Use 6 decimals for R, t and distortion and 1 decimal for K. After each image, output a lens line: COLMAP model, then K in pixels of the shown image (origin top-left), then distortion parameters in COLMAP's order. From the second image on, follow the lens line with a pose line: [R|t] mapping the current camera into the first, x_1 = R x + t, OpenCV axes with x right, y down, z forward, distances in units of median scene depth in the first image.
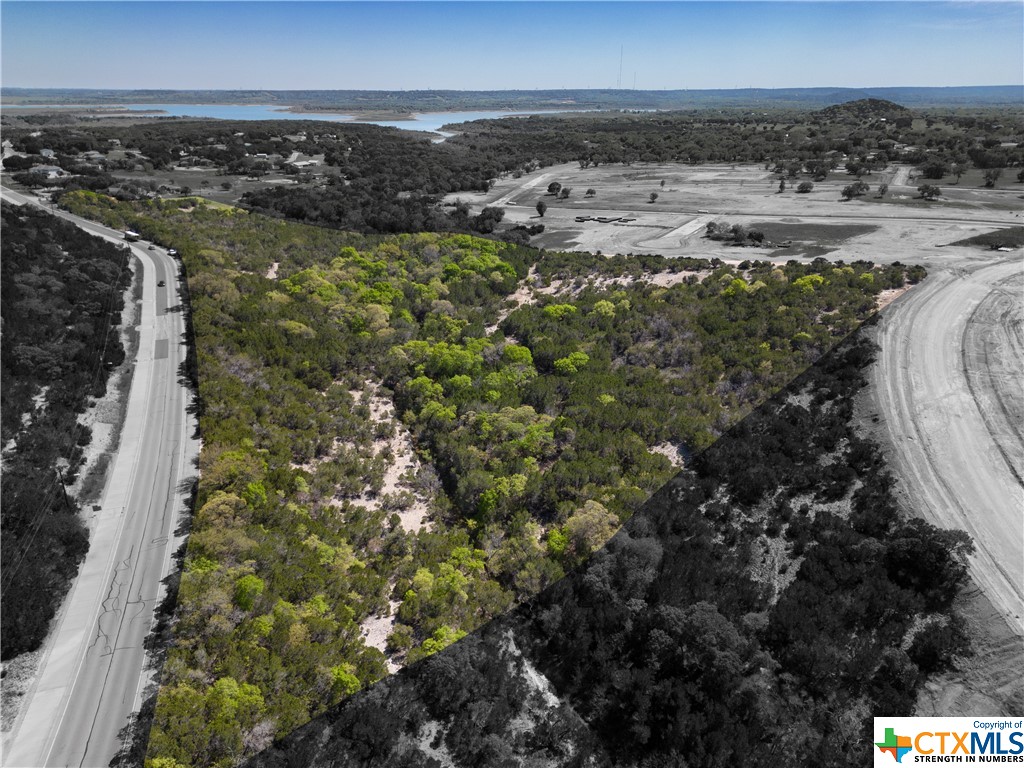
lens RADIAL K [[709.4, 0, 506.7], [0, 709.4, 381.0], [0, 0, 1]] dist [0.078236, -0.073073]
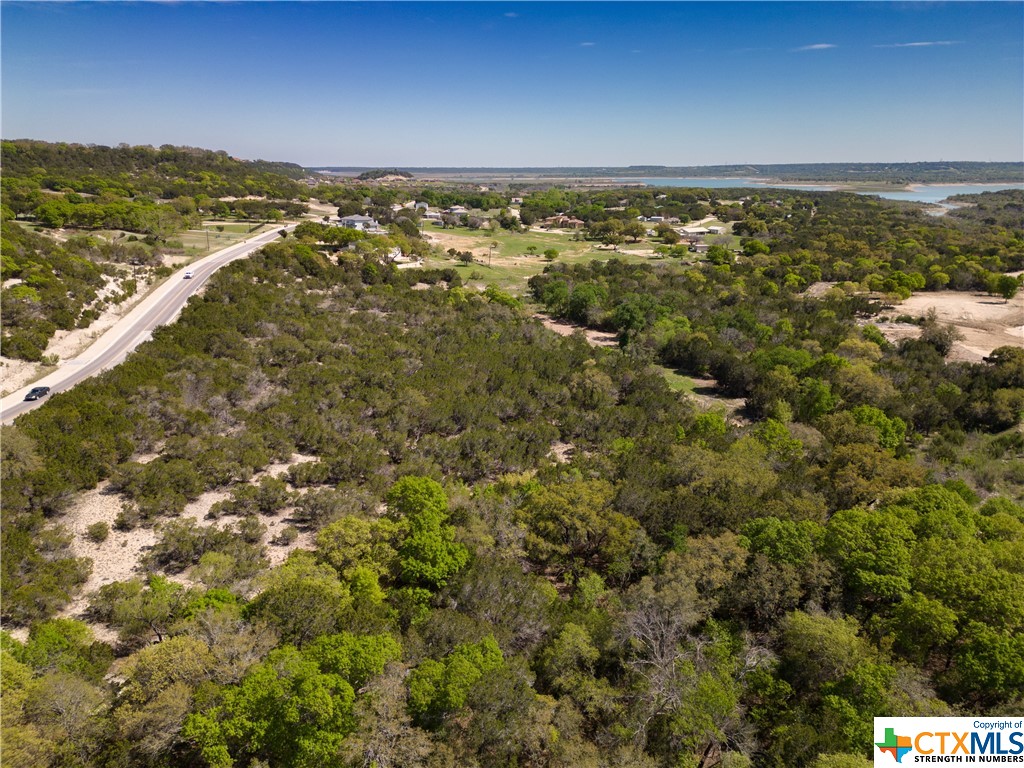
lens RADIAL K [[709.4, 0, 511.7], [0, 709.4, 387.6], [0, 0, 1]] dist [0.078236, -0.073073]
pose [[0.815349, 0.172696, -0.552614, -0.013396], [-0.219955, 0.975310, -0.019740, -0.078449], [0.535561, 0.137646, 0.833203, 0.269883]]
